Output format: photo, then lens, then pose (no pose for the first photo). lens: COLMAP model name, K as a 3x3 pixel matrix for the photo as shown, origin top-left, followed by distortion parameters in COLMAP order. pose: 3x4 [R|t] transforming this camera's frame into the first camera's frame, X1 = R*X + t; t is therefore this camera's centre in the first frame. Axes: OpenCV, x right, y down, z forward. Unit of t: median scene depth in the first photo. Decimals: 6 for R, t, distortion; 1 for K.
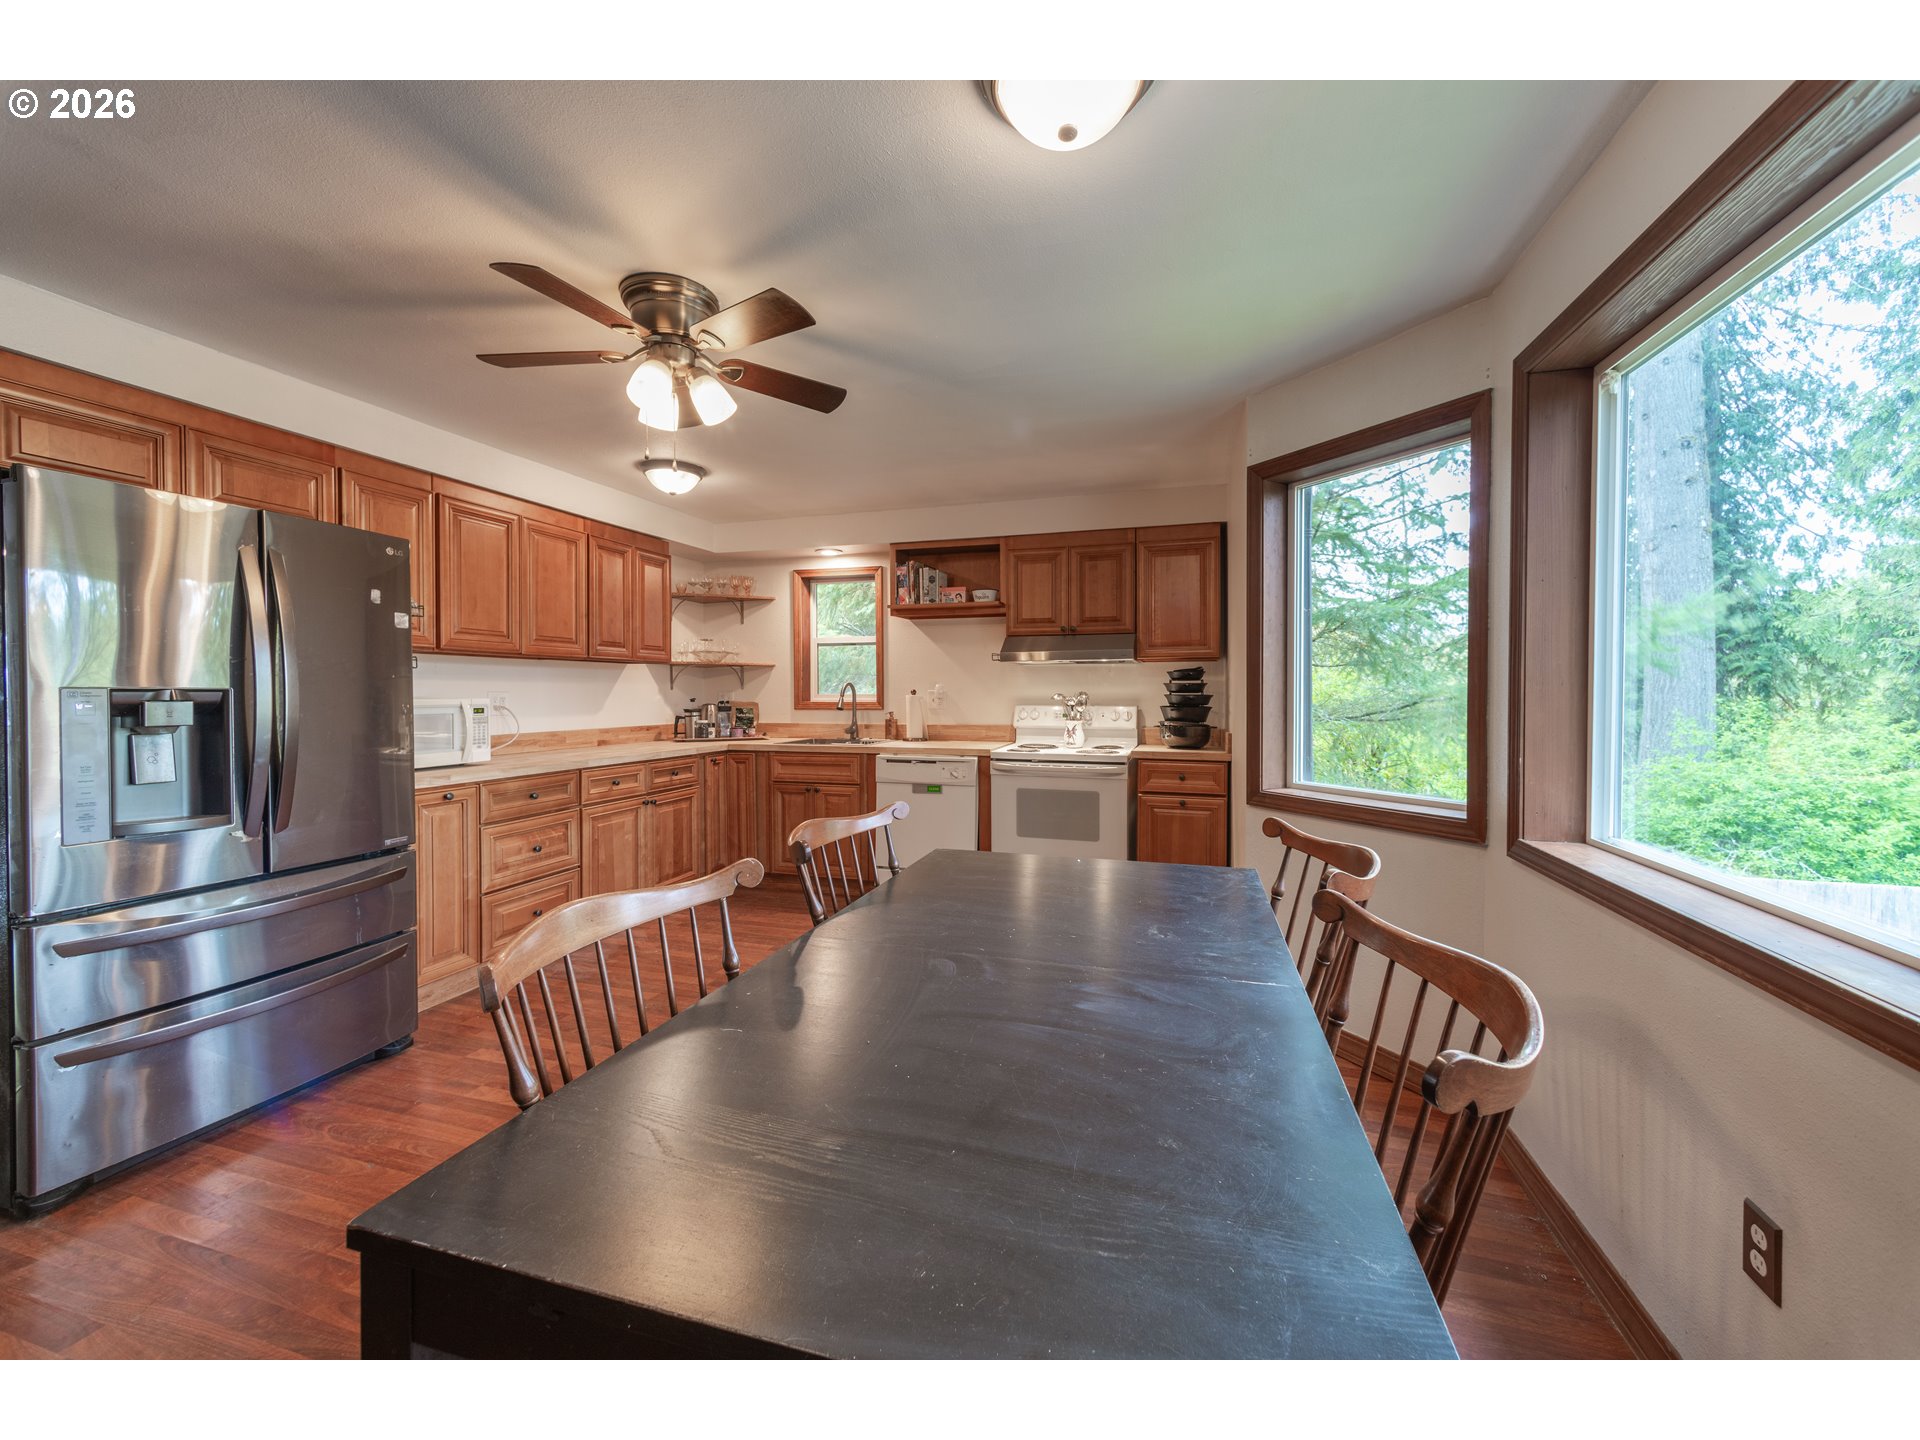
lens RADIAL K [[765.2, 0, 955.7], [0, 765.2, 693.7], [0, 0, 1]] dist [0.011195, -0.000043]
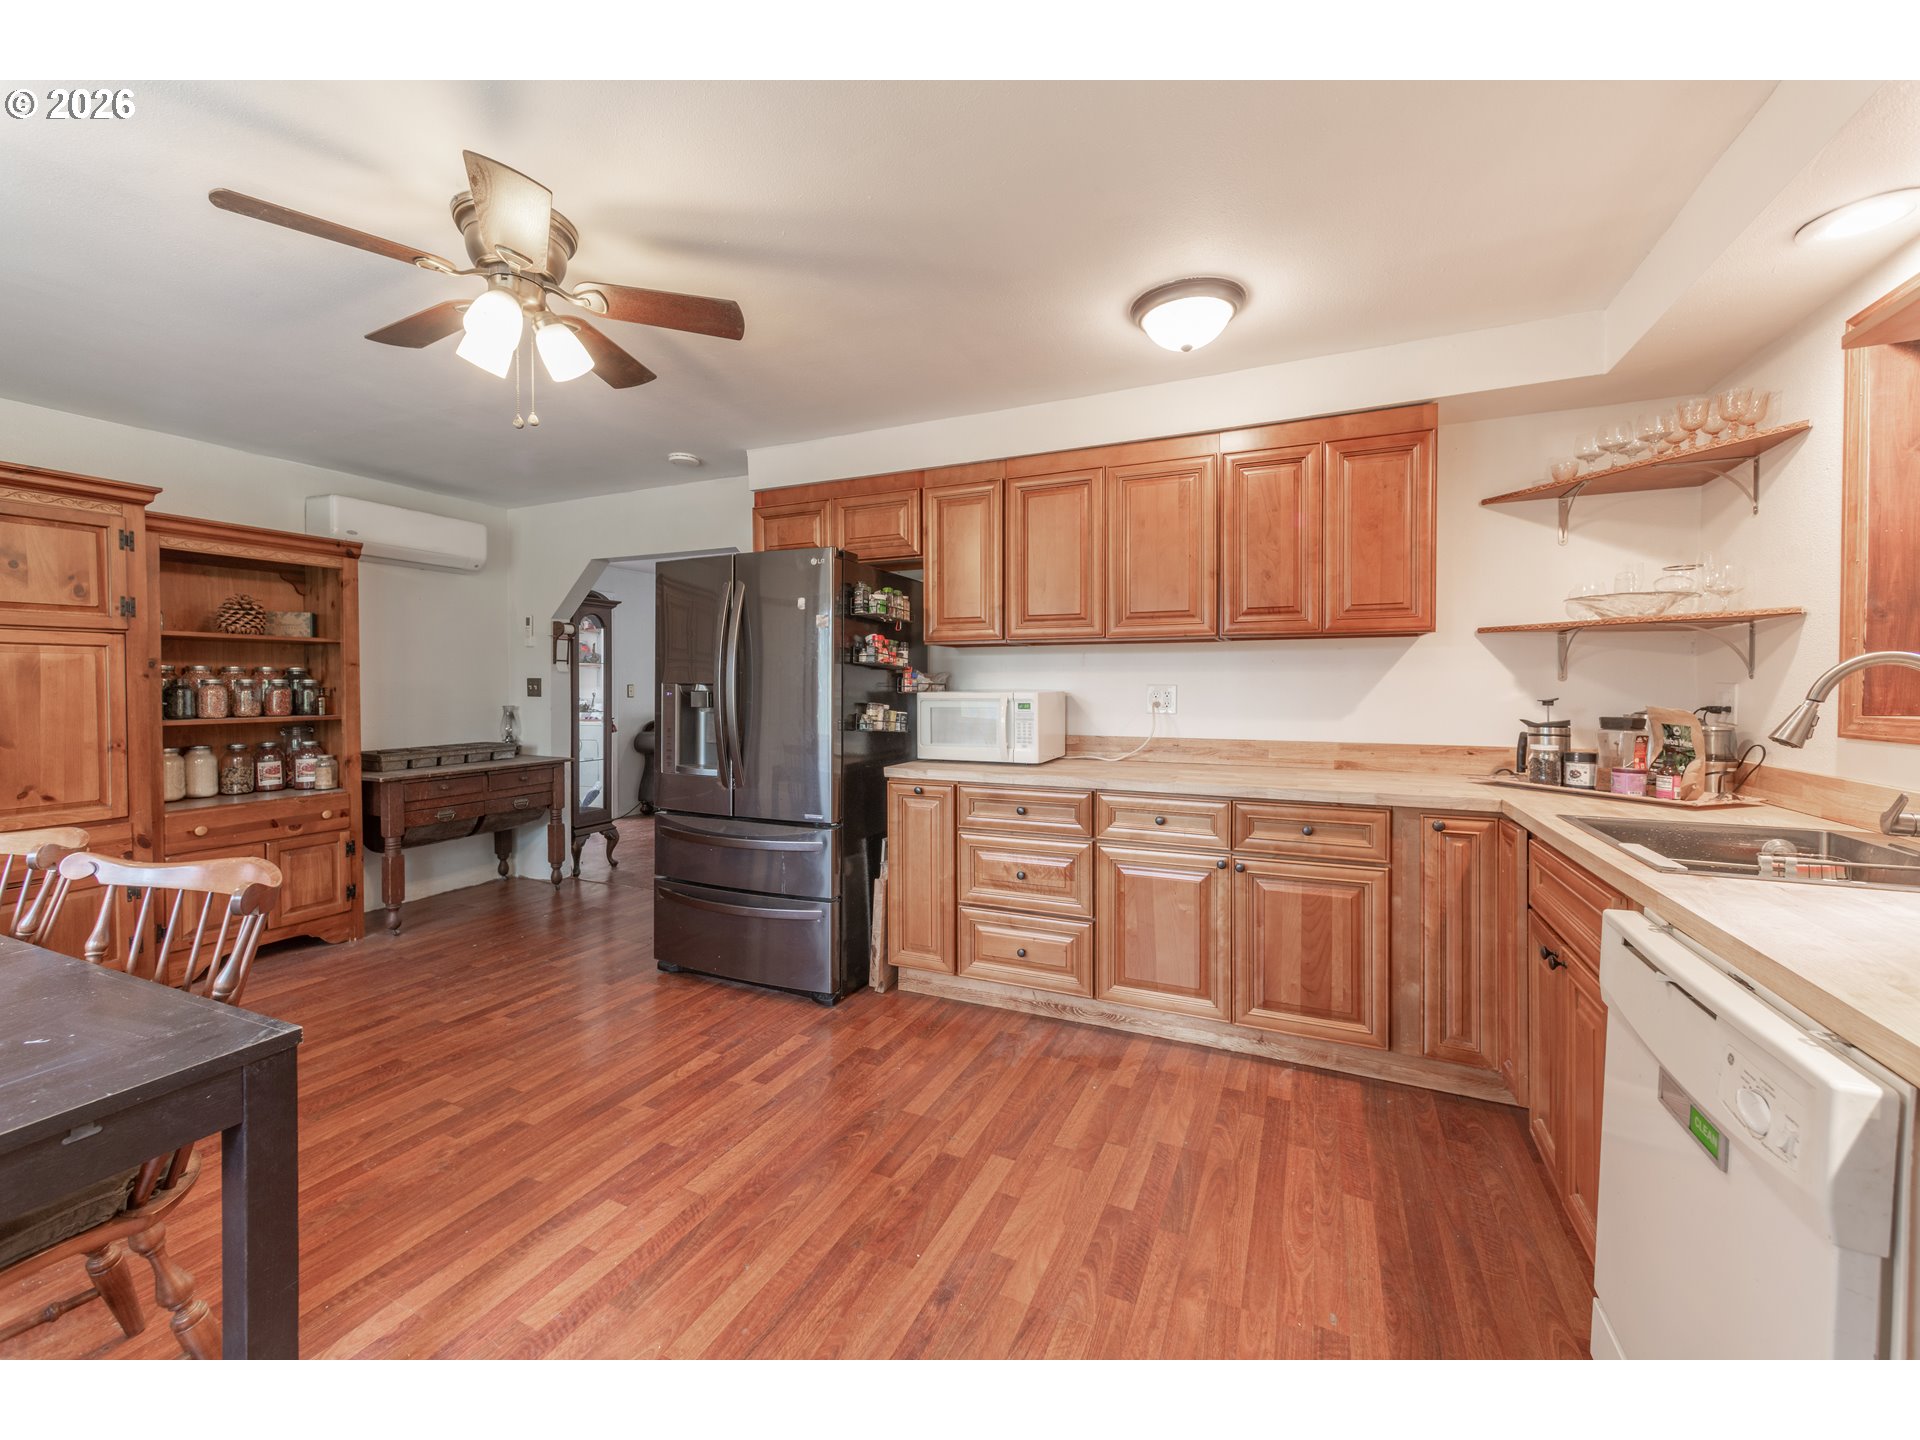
lens RADIAL K [[765.2, 0, 973.6], [0, 765.2, 701.6], [0, 0, 1]] dist [0.011195, -0.000043]
pose [[-0.122497, 0.020059, -0.992266, 0.207933], [-0.002682, 0.999785, 0.020542, -0.001083], [0.992465, 0.005178, -0.122417, 0.793741]]
